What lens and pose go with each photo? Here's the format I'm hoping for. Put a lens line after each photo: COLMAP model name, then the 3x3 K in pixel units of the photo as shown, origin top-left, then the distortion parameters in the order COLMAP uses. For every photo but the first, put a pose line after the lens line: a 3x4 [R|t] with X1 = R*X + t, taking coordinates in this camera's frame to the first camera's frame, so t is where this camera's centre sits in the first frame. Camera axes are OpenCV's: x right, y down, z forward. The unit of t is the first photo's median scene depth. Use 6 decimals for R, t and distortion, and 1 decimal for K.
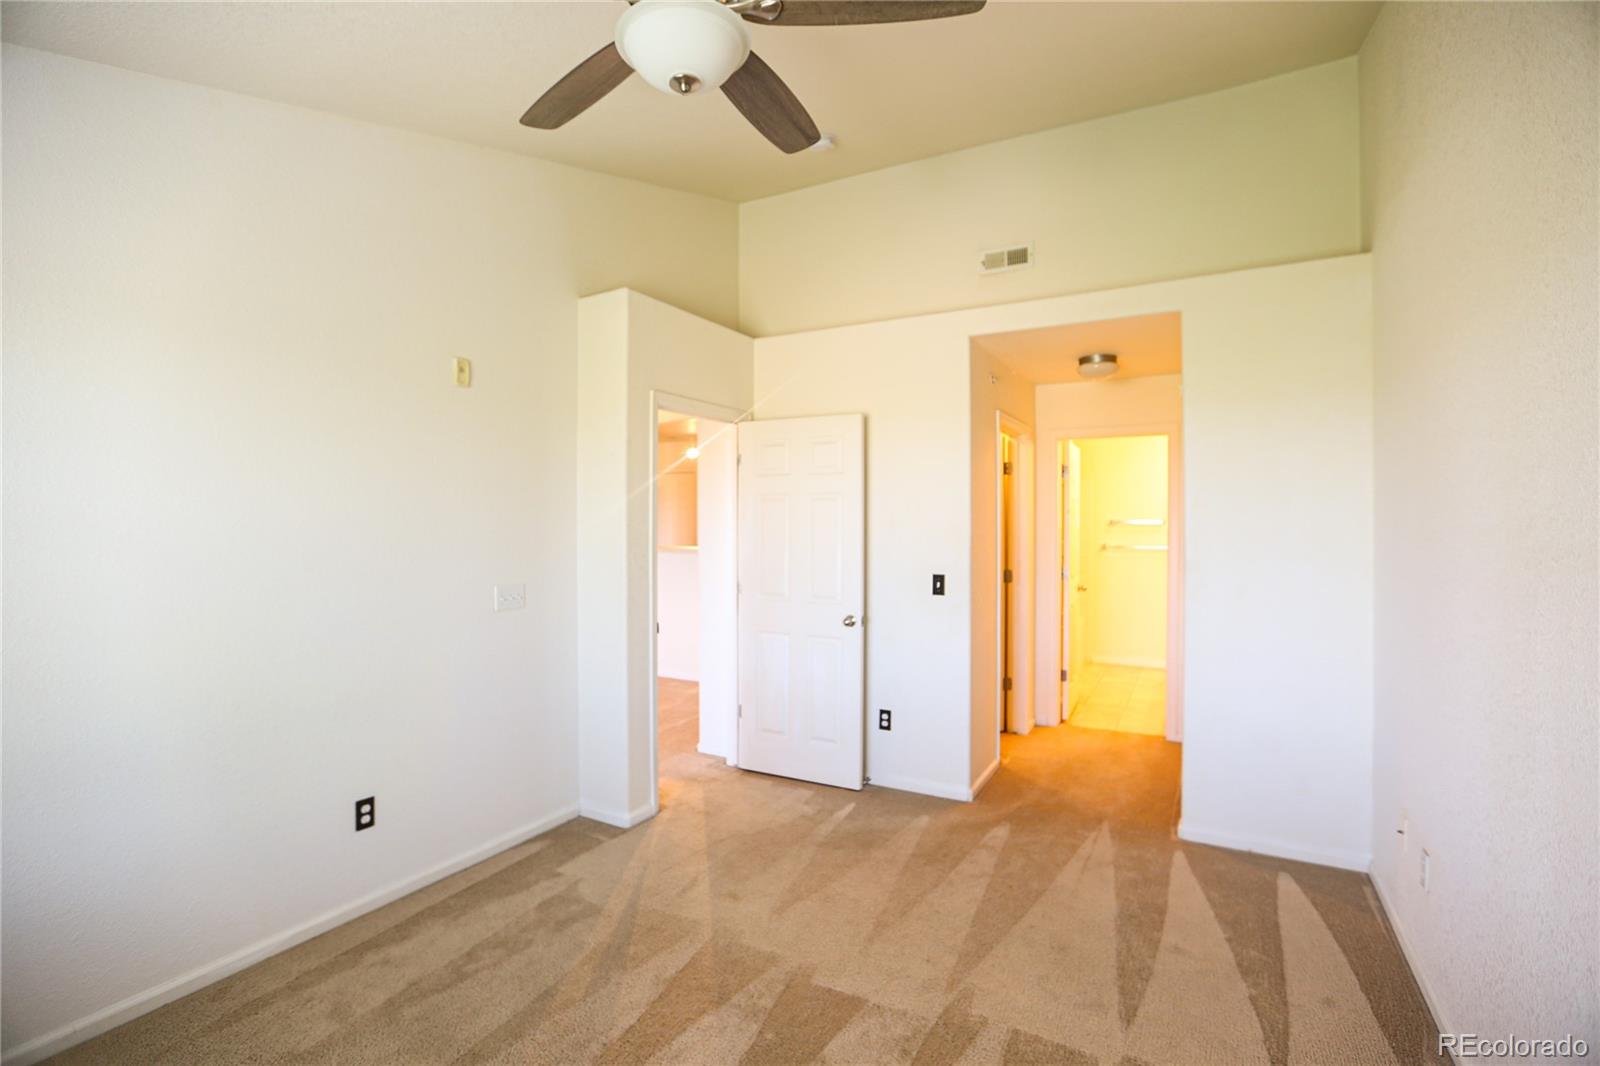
lens RADIAL K [[711.8, 0, 804.4], [0, 711.8, 525.3], [0, 0, 1]] dist [-0.046846, -0.000171]
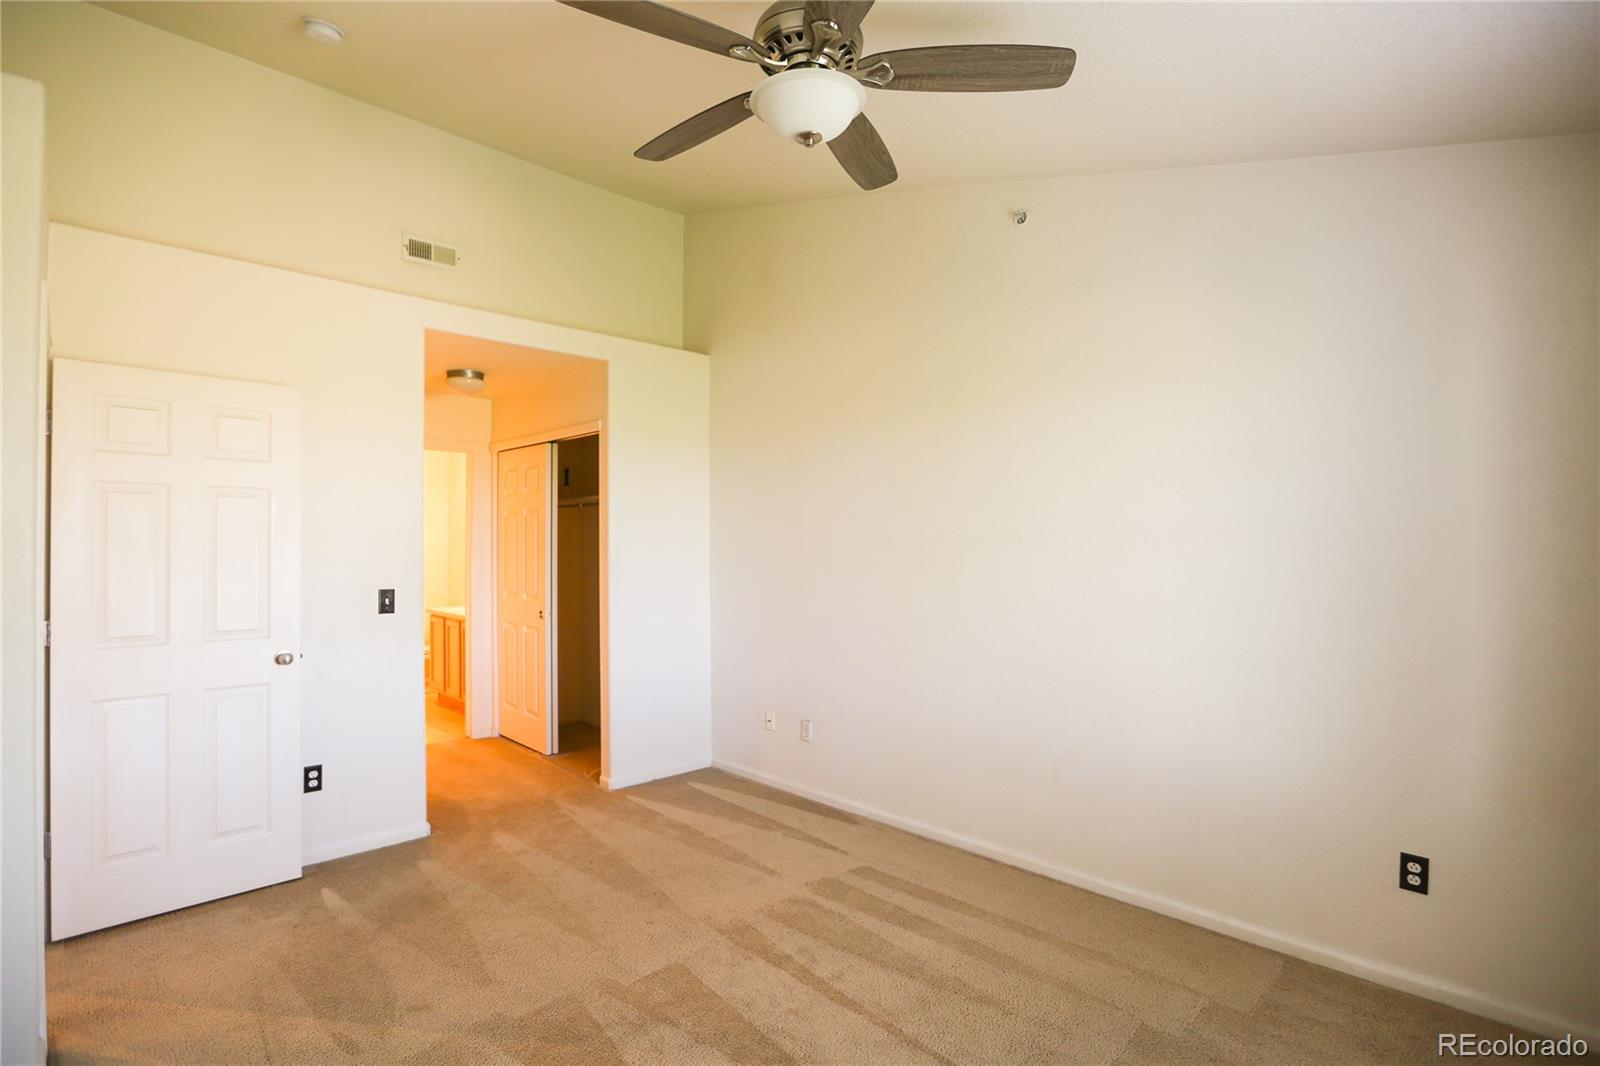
lens RADIAL K [[725.8, 0, 805.5], [0, 725.8, 533.4], [0, 0, 1]] dist [-0.043757, 0.019727]
pose [[0.316827, 0.012070, 0.948407, -0.561263], [0.005722, 0.999877, -0.014636, 0.018842], [-0.948466, 0.010064, 0.316719, 0.272043]]
